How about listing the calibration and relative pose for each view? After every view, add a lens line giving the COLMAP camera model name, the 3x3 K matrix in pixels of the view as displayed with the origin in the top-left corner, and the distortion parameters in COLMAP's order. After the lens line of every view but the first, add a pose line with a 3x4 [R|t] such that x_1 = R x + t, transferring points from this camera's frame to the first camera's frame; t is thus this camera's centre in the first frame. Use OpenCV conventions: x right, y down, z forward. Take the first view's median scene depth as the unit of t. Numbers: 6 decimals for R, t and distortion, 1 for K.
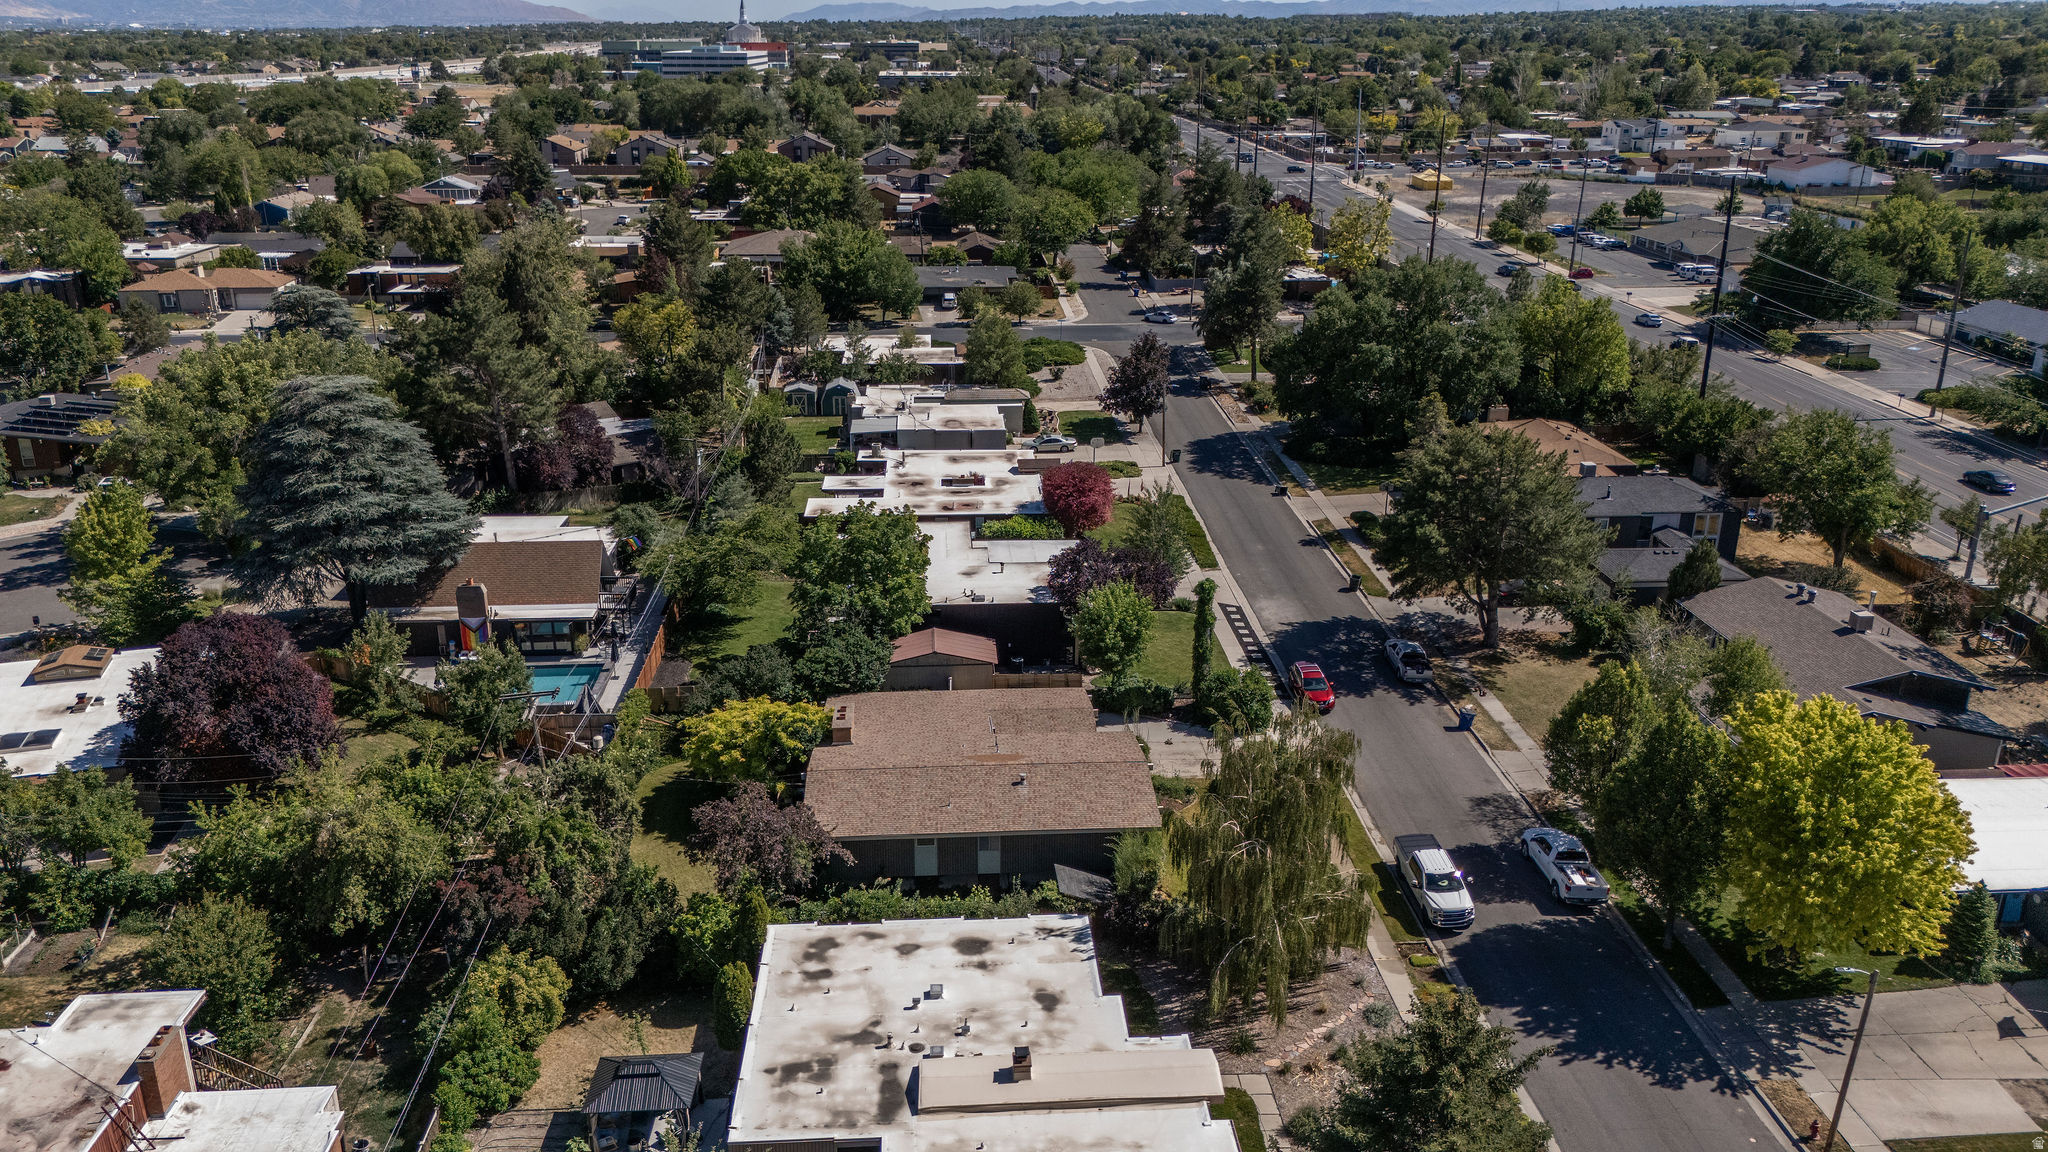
lens RADIAL K [[1498.8, 0, 1024.0], [0, 1498.8, 576.0], [0, 0, 1]] dist [0.096207, -0.115490]
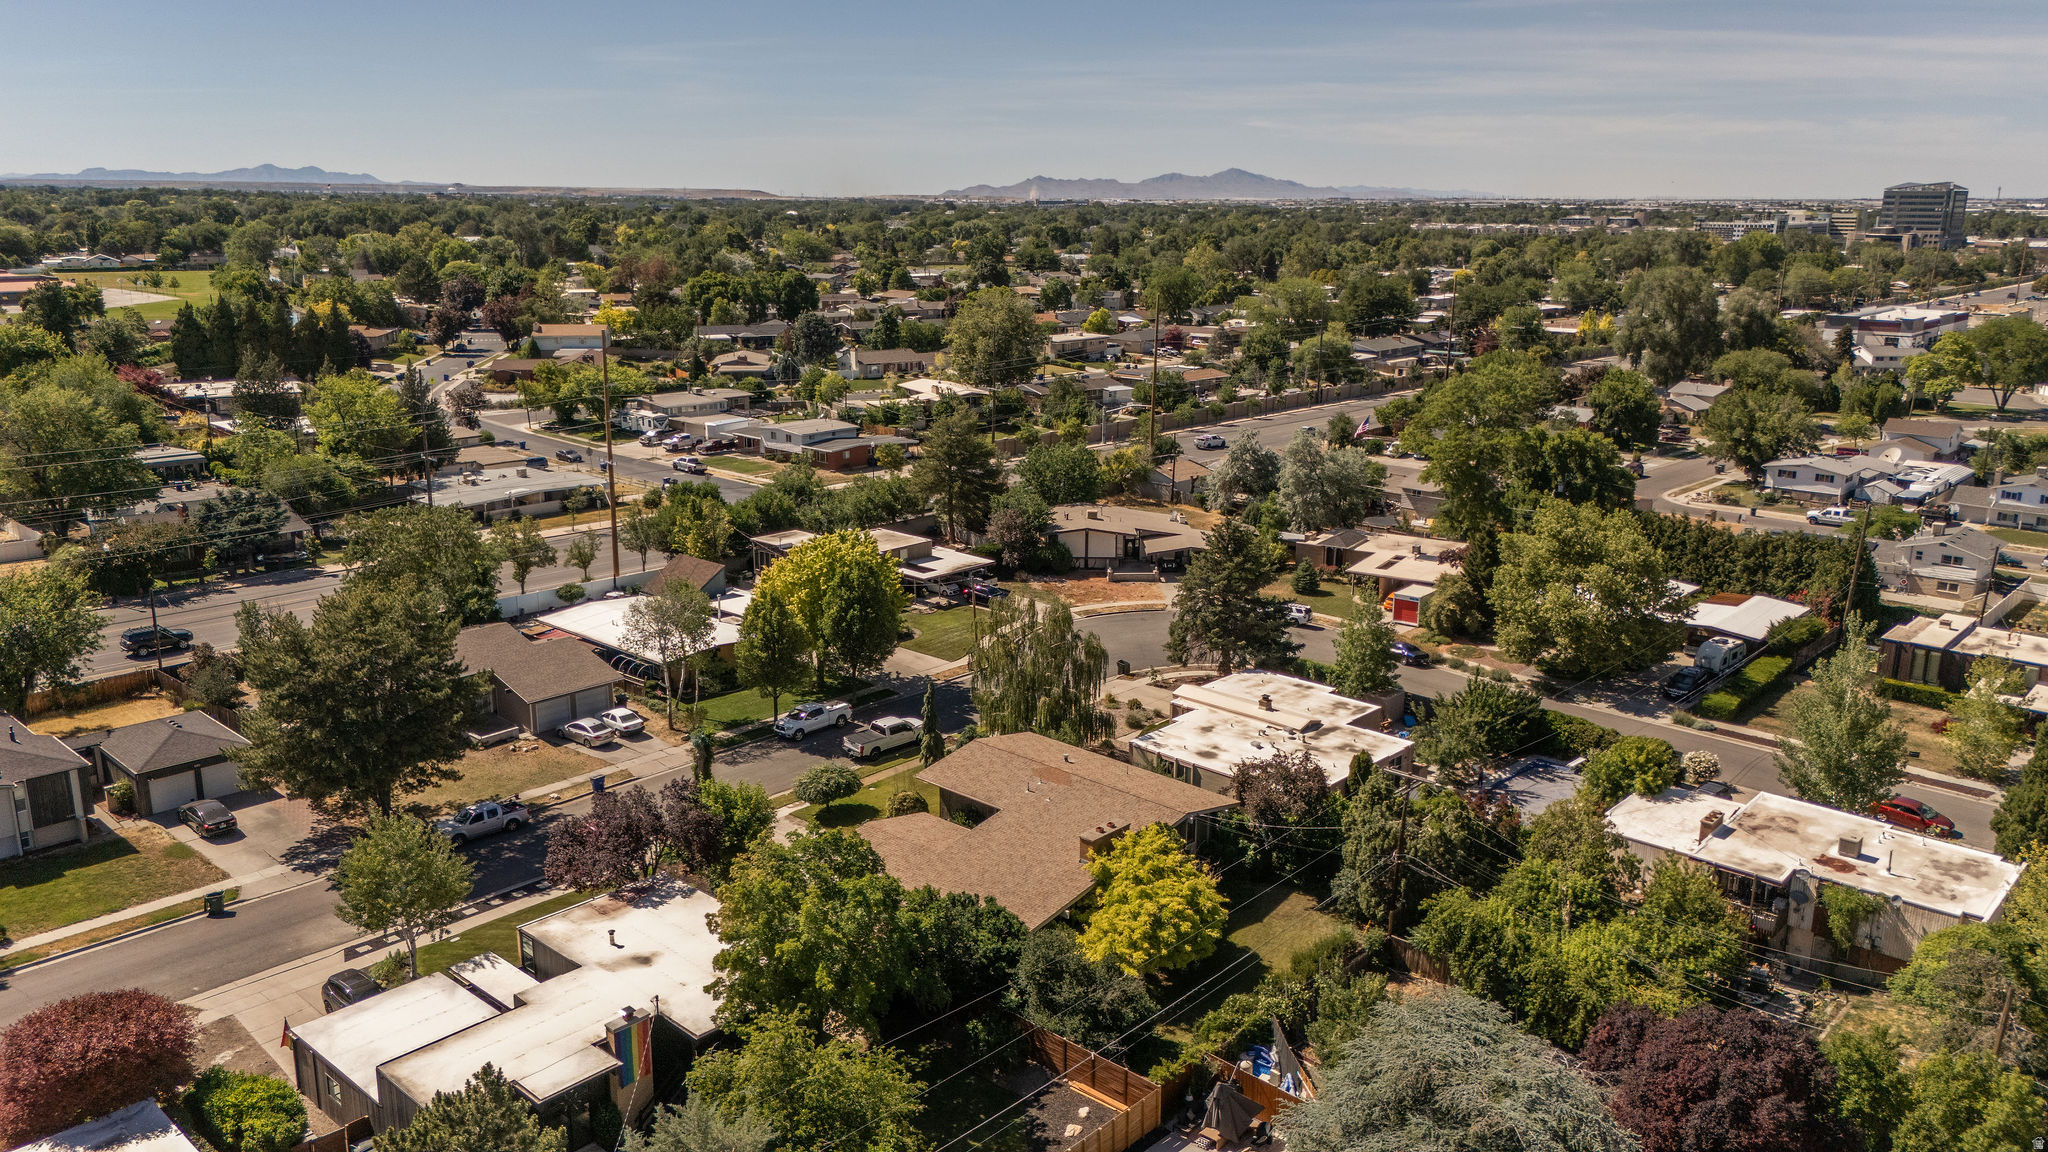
lens RADIAL K [[1498.8, 0, 1024.0], [0, 1498.8, 576.0], [0, 0, 1]] dist [0.096207, -0.115490]
pose [[-0.689340, -0.183116, 0.700913, -0.602671], [0.237122, 0.857196, 0.457153, -0.419977], [-0.684531, 0.481336, -0.547479, 1.184084]]
